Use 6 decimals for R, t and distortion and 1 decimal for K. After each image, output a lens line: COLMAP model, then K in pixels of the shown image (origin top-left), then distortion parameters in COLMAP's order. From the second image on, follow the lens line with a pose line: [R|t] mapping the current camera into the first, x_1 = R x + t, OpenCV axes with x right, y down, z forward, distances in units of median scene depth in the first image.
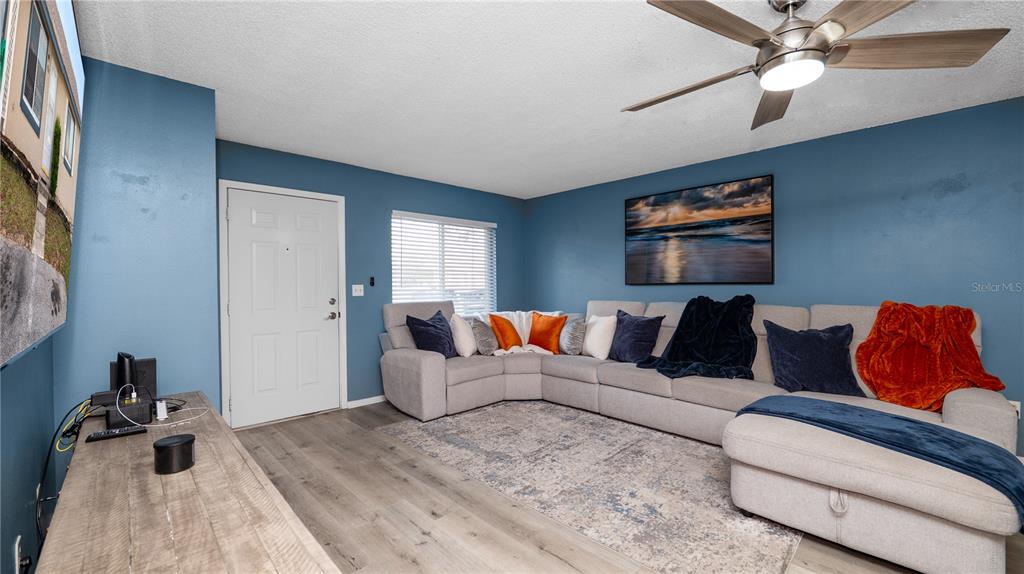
lens RADIAL K [[417.7, 0, 514.9], [0, 417.7, 289.5], [0, 0, 1]] dist [-0.016897, 0.000816]
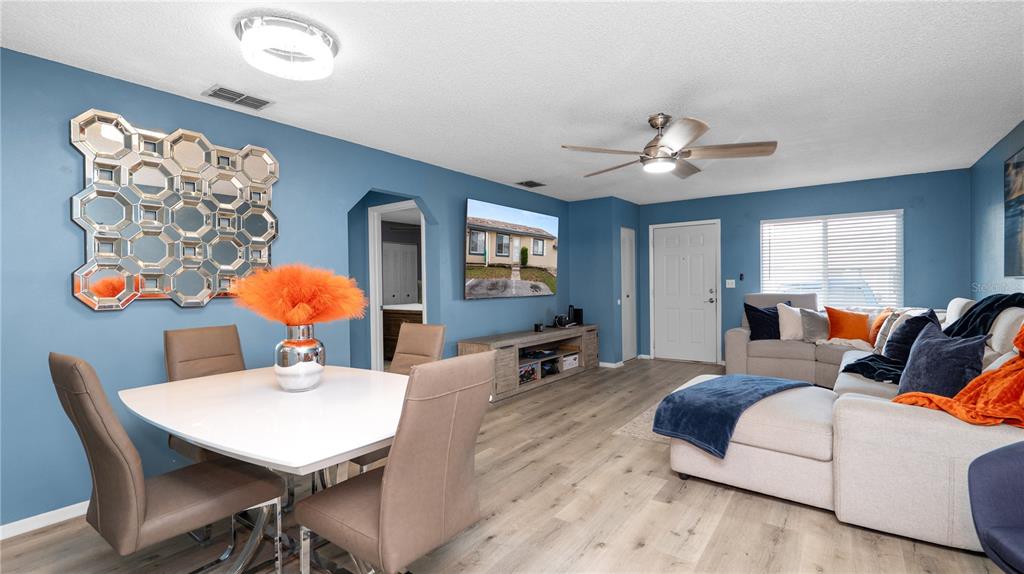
lens RADIAL K [[458.5, 0, 513.8], [0, 458.5, 289.6], [0, 0, 1]] dist [0.006035, -0.001597]
pose [[0.174351, 0.018072, -0.984518, 1.071884], [0.005010, 0.999802, 0.019240, -0.012235], [0.984671, -0.008287, 0.174226, 0.010969]]
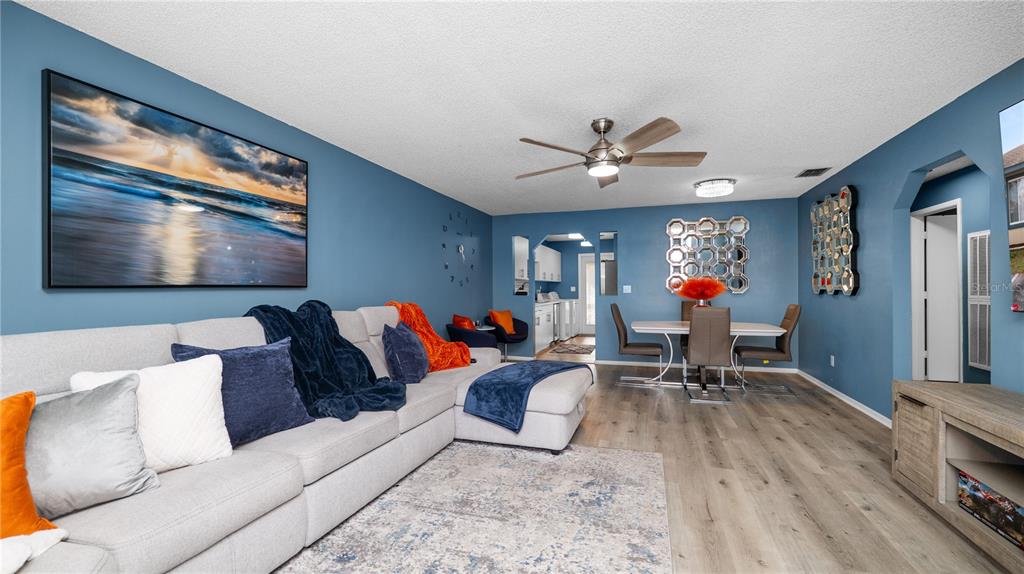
lens RADIAL K [[417.7, 0, 513.8], [0, 417.7, 289.6], [0, 0, 1]] dist [-0.016897, 0.000816]
pose [[-0.464233, 0.005953, 0.885693, -0.319719], [0.016507, 0.999862, 0.001932, -0.003915], [-0.885559, 0.015517, -0.464267, 0.931080]]
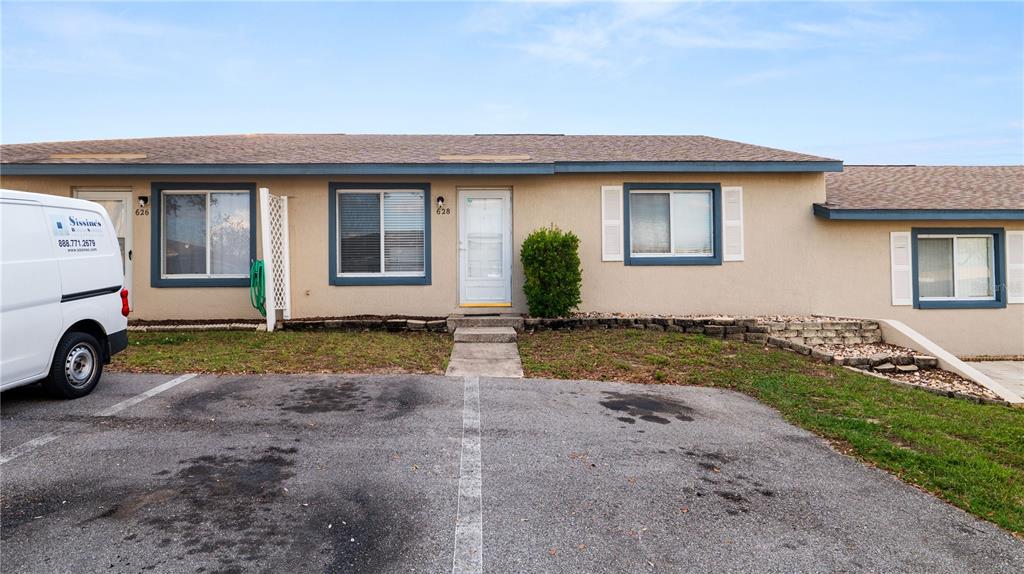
lens RADIAL K [[600.3, 0, 504.5], [0, 600.3, 290.9], [0, 0, 1]] dist [-0.000658, 0.001553]
pose [[-0.689796, -0.023513, -0.723622, -0.022527], [0.006715, 0.999222, -0.038870, -0.062855], [0.723973, -0.031671, -0.689101, 0.544039]]
